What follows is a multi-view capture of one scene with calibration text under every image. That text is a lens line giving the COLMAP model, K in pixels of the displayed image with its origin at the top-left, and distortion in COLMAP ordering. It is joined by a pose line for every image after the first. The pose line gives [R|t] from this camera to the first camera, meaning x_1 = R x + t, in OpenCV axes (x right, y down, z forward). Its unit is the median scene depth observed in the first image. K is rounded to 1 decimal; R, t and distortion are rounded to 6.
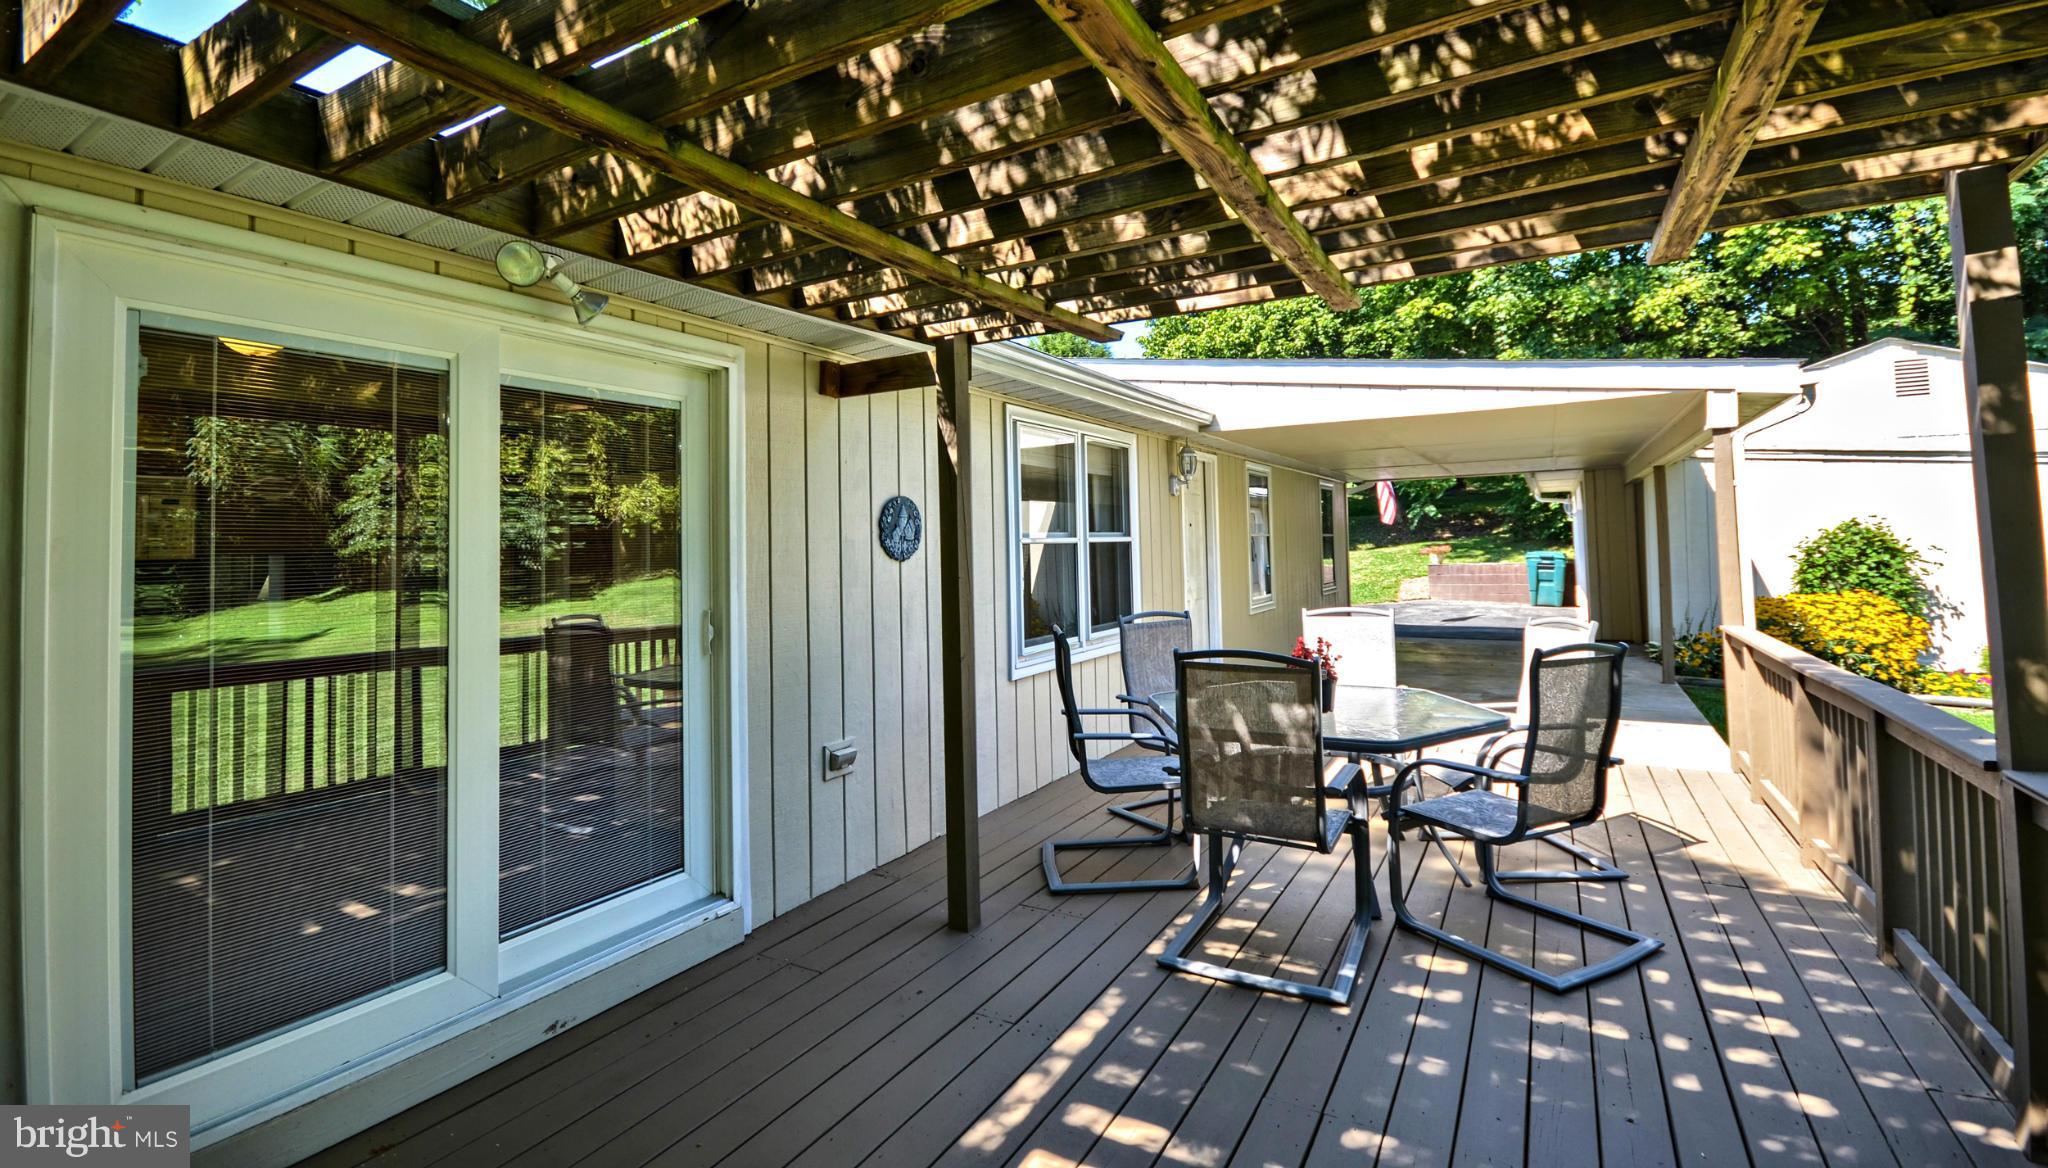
lens RADIAL K [[895.1, 0, 1040.0], [0, 895.1, 516.8], [0, 0, 1]] dist [-0.005503, -0.002384]
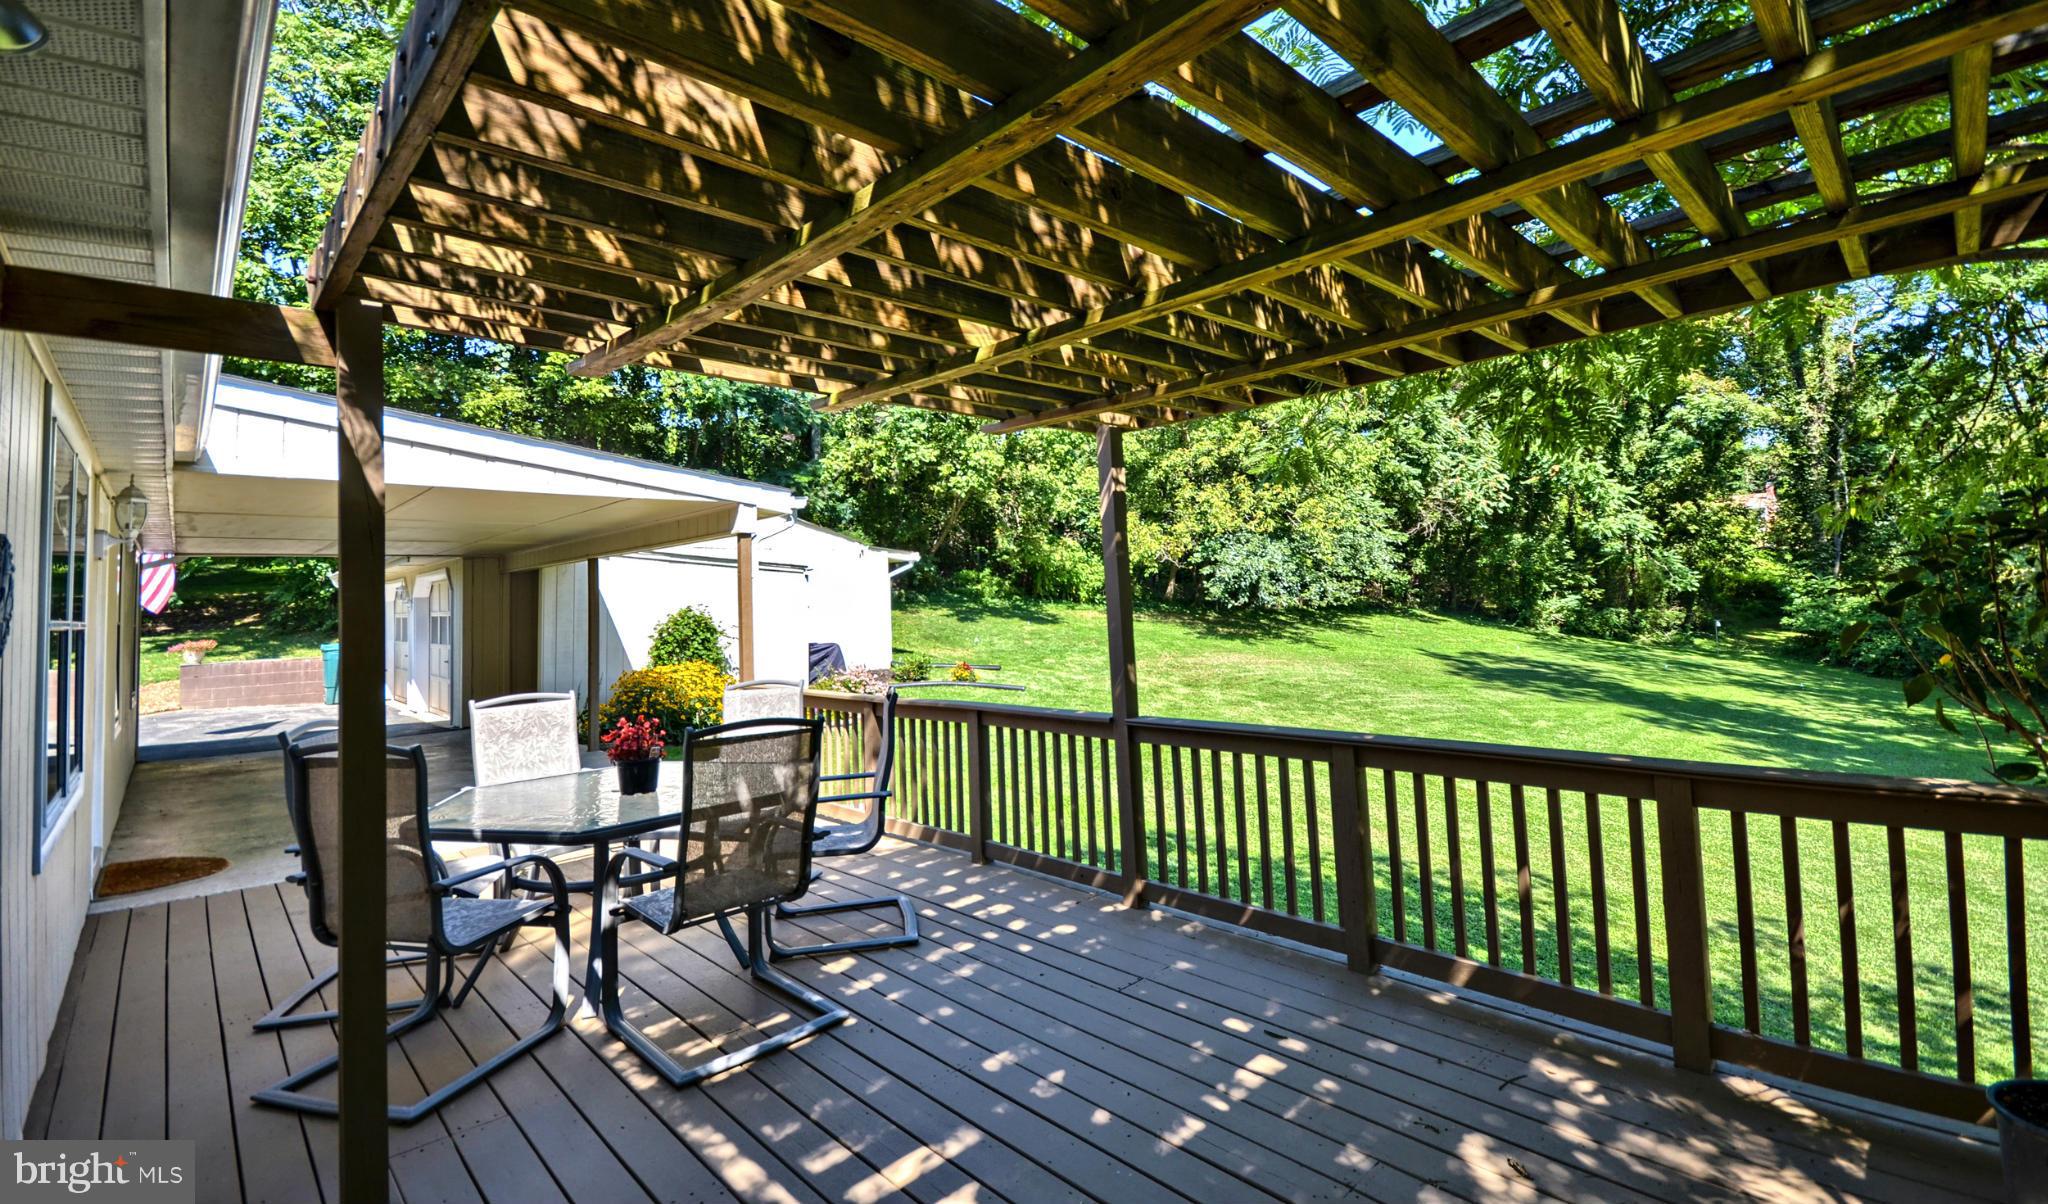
lens RADIAL K [[901.7, 0, 1021.8], [0, 901.7, 553.8], [0, 0, 1]] dist [0.001368, -0.000008]
pose [[0.283764, 0.064723, 0.956707, -0.721995], [-0.004882, 0.997804, -0.066055, 0.030167], [-0.958882, 0.014074, 0.283457, 0.441627]]
